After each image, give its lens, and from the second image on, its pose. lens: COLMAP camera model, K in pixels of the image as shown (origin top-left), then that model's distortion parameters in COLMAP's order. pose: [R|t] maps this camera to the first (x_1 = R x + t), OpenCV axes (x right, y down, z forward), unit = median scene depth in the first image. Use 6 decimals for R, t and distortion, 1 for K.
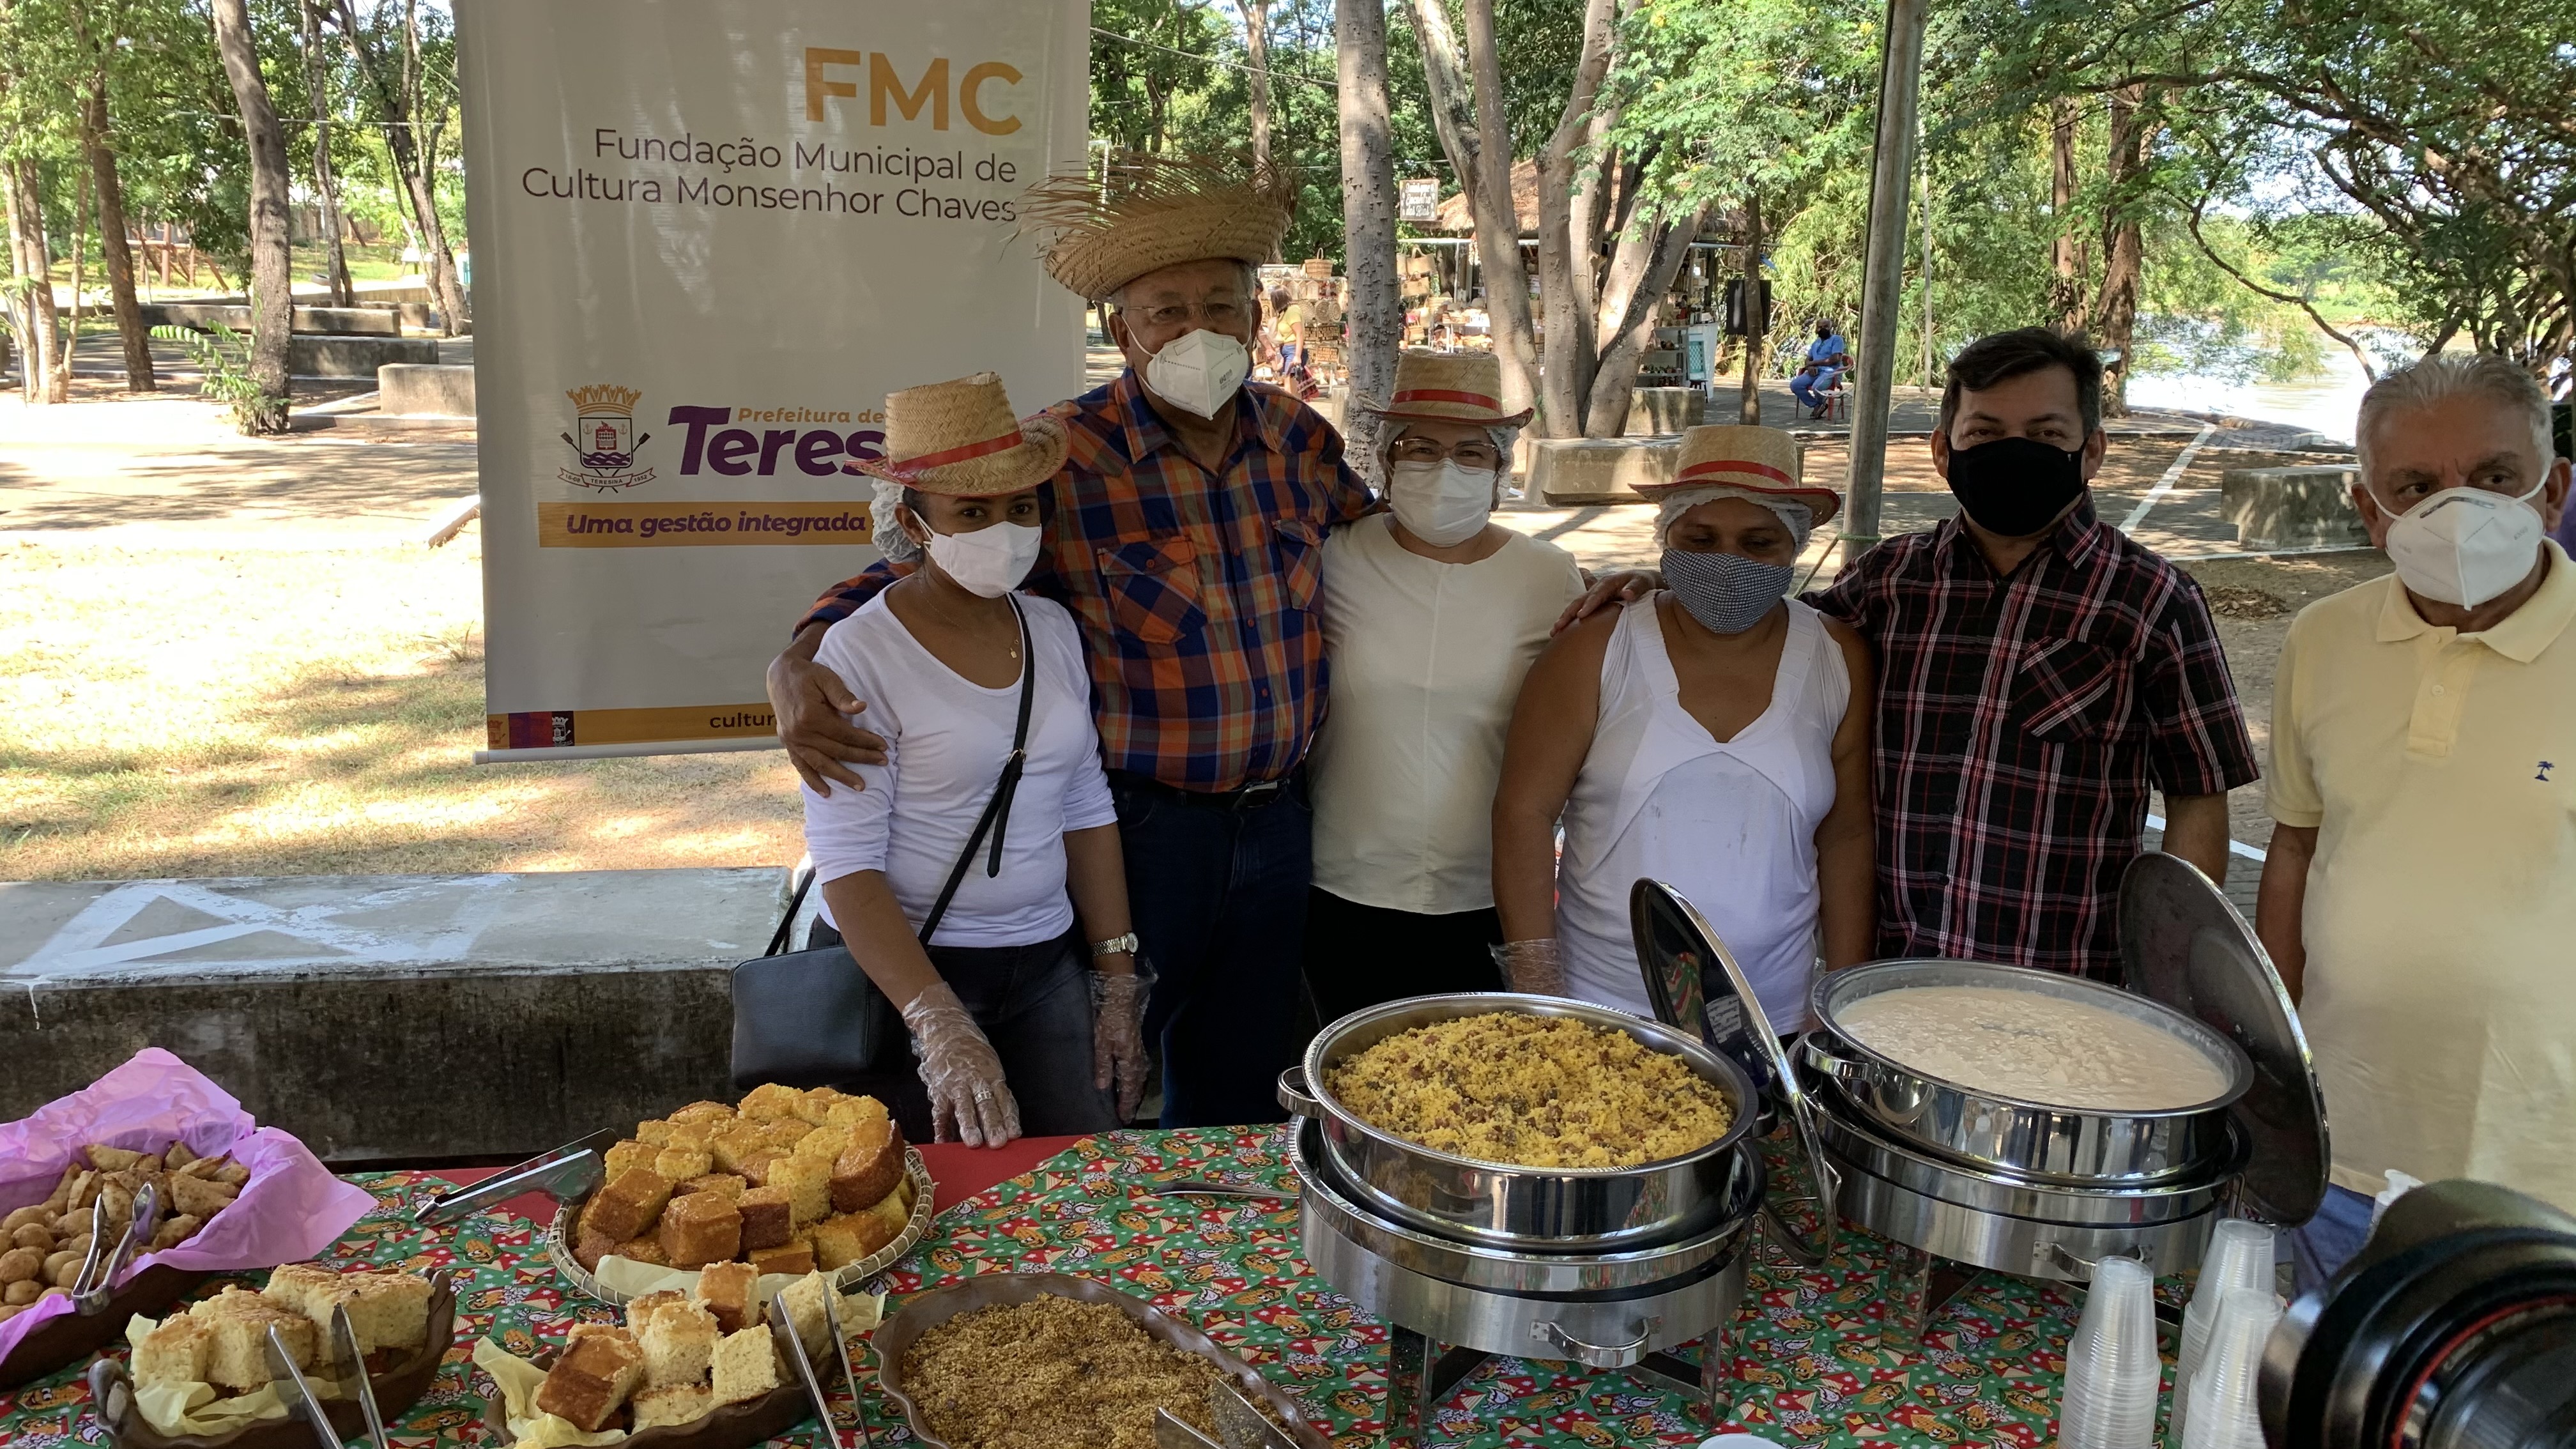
lens RADIAL K [[2006.2, 0, 1288.0], [0, 2006.2, 724.5], [0, 0, 1]] dist [-0.001418, -0.008045]
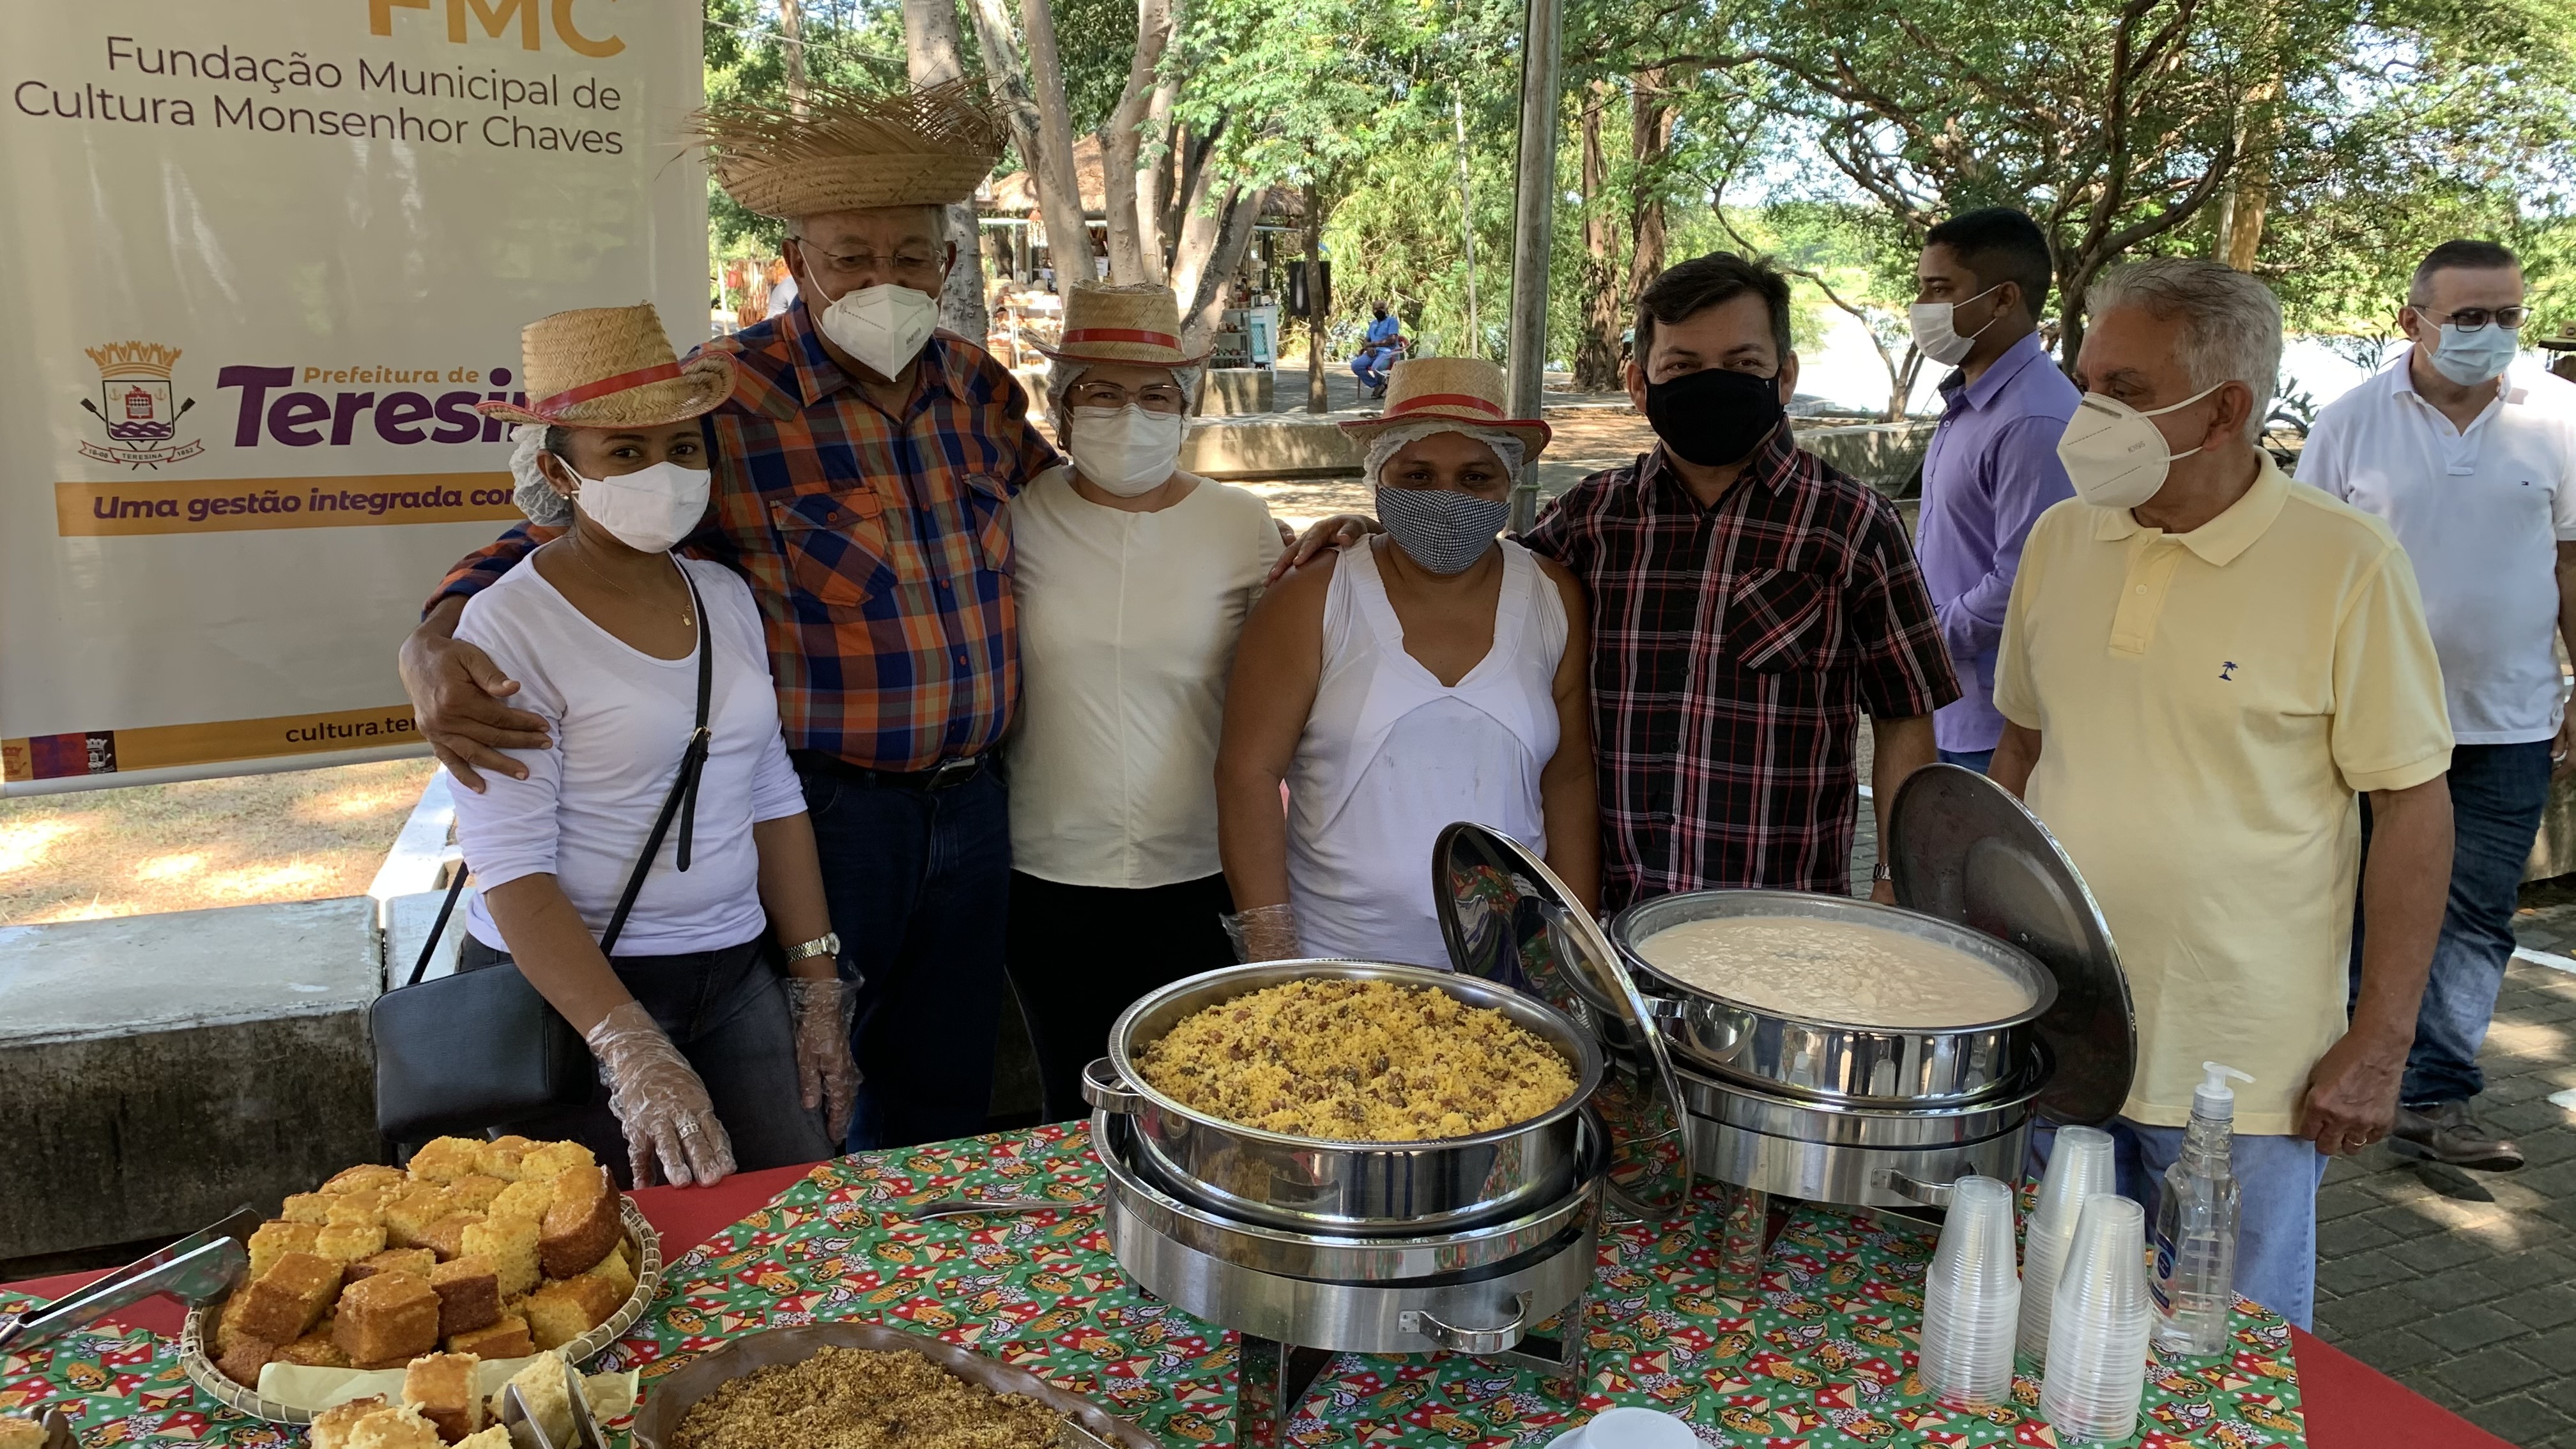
lens RADIAL K [[2006.2, 0, 1288.0], [0, 2006.2, 724.5], [0, 0, 1]] dist [-0.001418, -0.008045]
pose [[0.974844, -0.053544, 0.216361, -0.070897], [0.052664, 0.998564, 0.009834, 0.013425], [-0.216576, 0.001808, 0.976264, 0.081656]]
